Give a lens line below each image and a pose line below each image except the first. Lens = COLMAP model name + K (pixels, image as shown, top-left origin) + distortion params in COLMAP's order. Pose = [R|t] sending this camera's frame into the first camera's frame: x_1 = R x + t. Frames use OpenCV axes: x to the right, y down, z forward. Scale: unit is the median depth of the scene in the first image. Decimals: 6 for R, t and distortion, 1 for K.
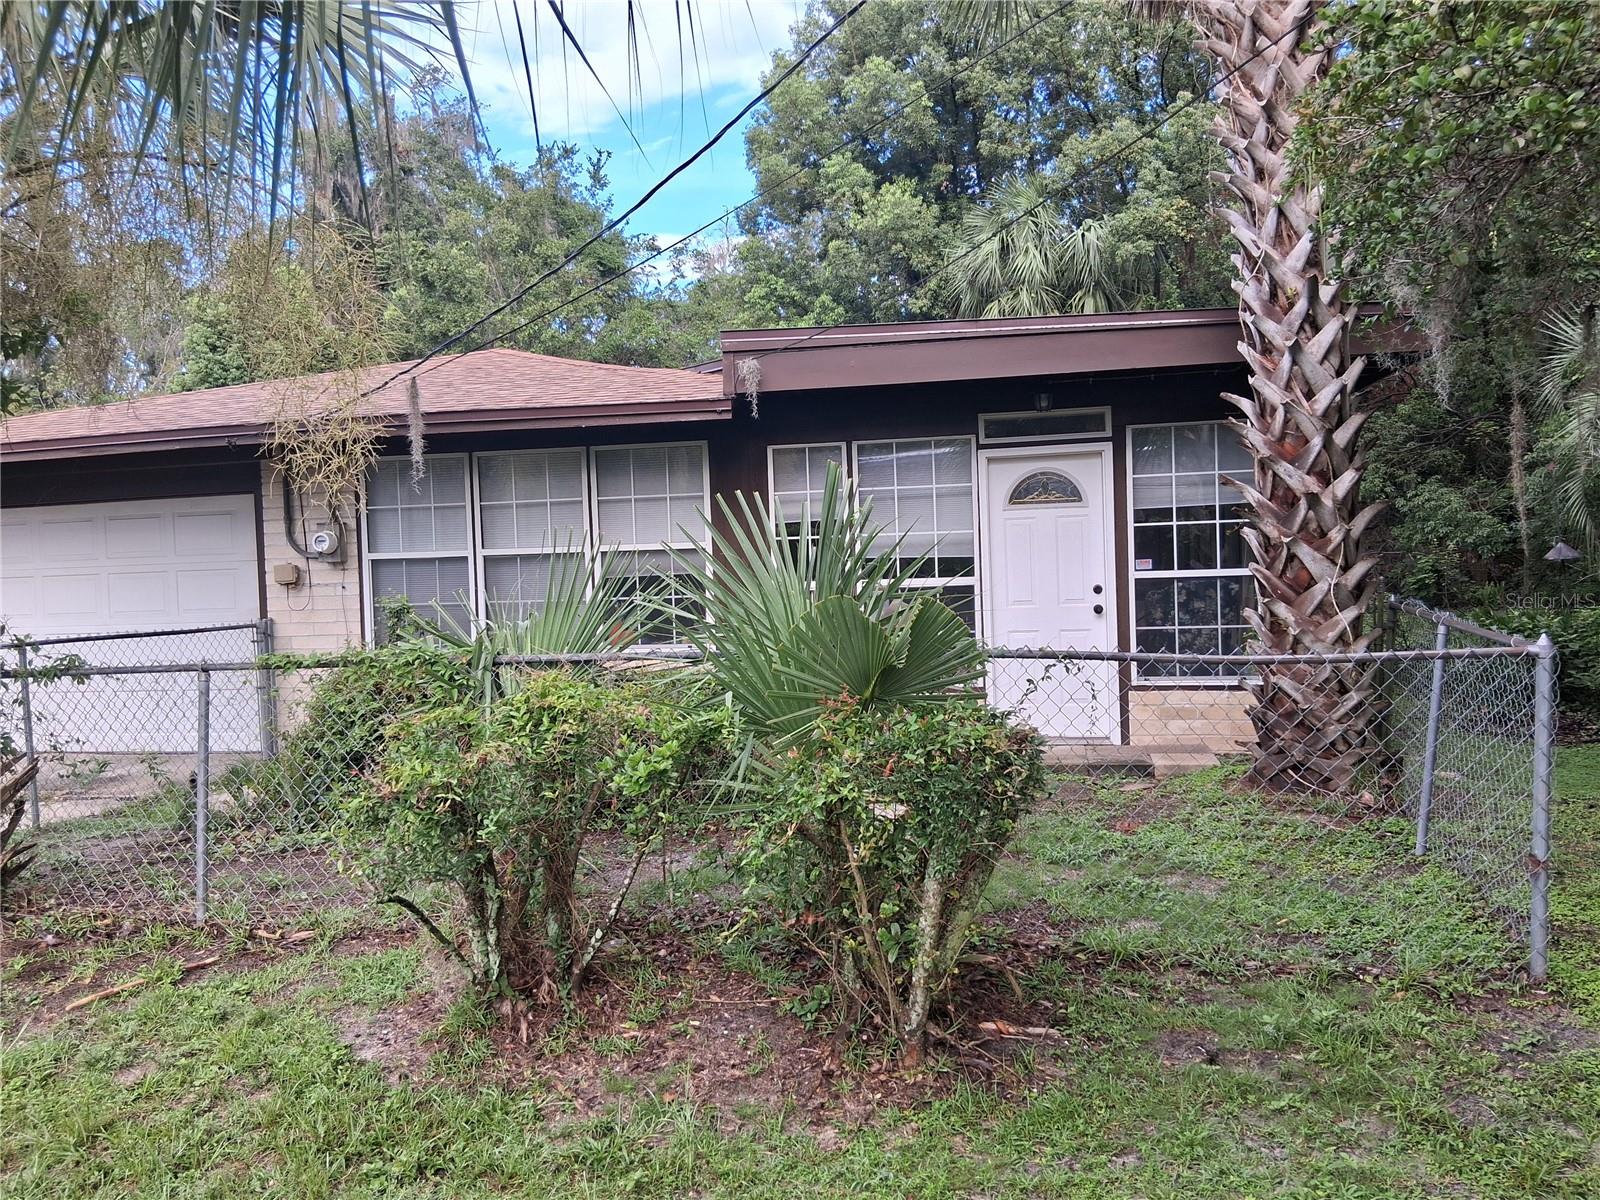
lens RADIAL K [[1175.4, 0, 793.3], [0, 1175.4, 597.6], [0, 0, 1]] dist [0.122386, -0.178622]
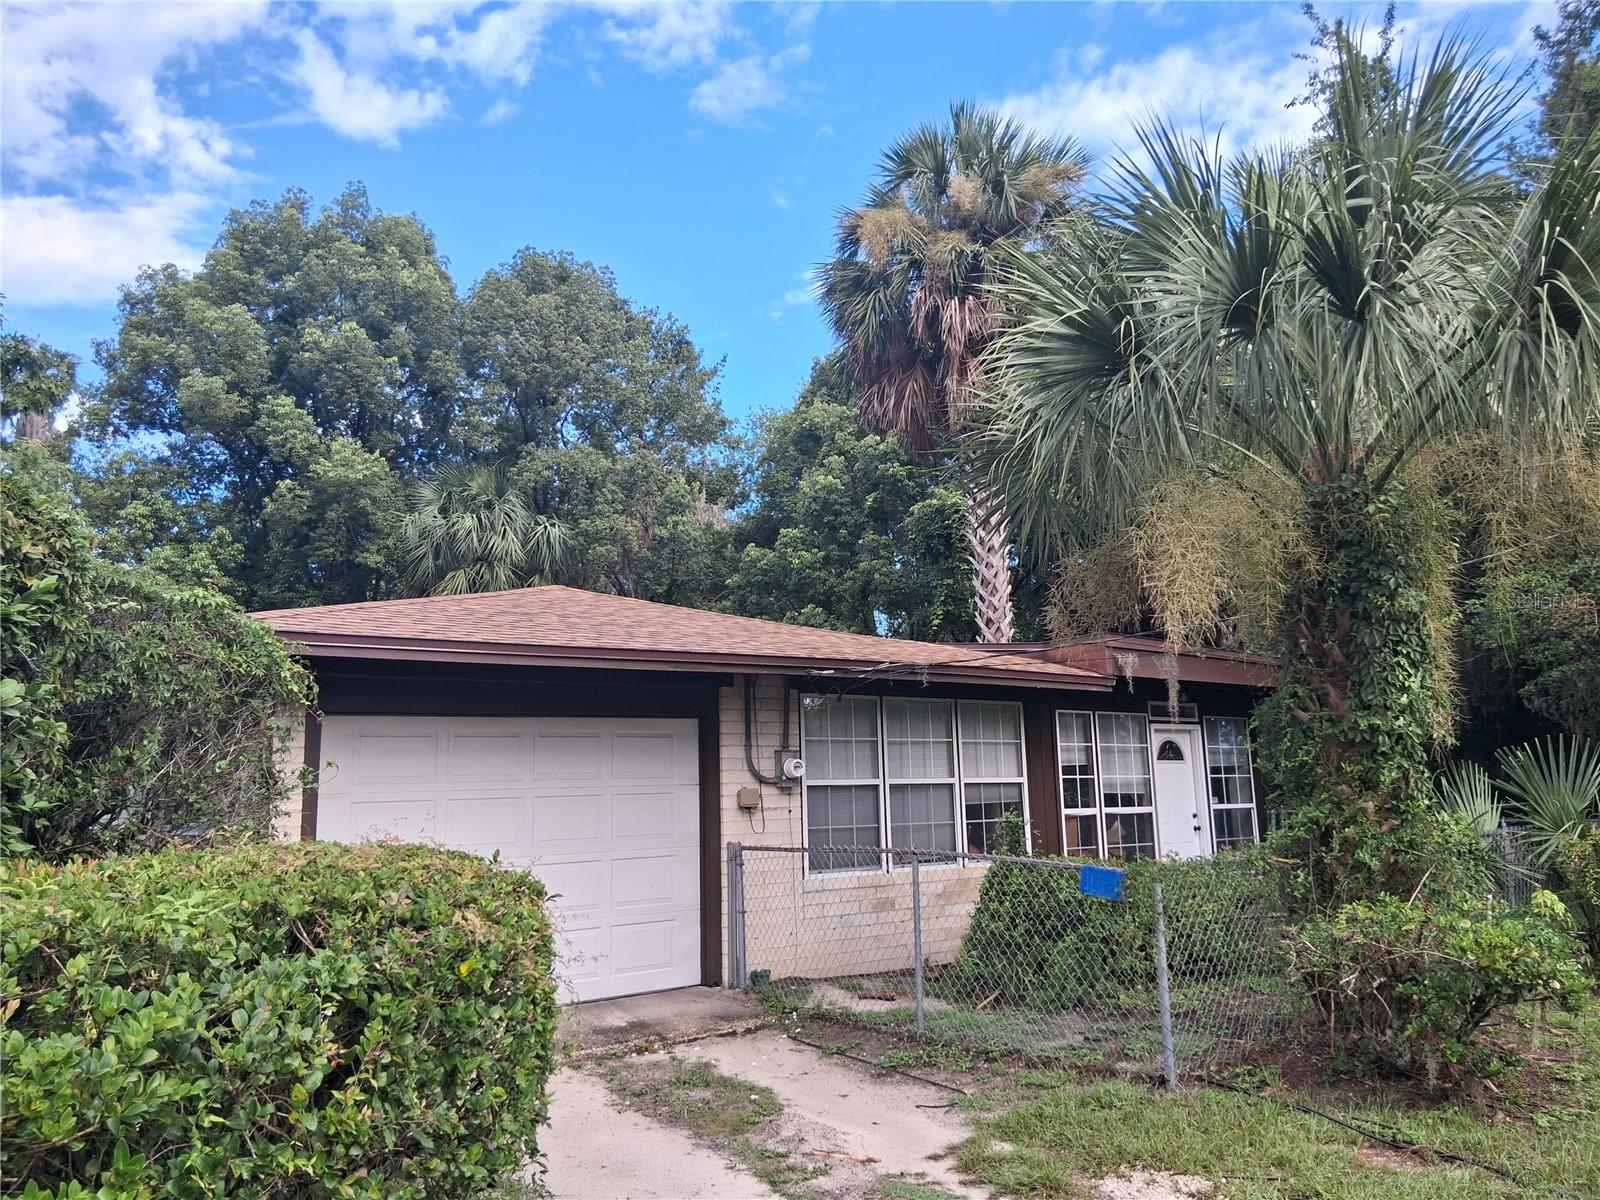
lens RADIAL K [[1175.4, 0, 793.3], [0, 1175.4, 597.6], [0, 0, 1]] dist [0.122386, -0.178622]
pose [[0.667273, 0.141897, 0.731172, -1.309591], [0.028557, 0.976089, -0.215489, 0.036437], [-0.744266, 0.164670, 0.647265, 0.304098]]
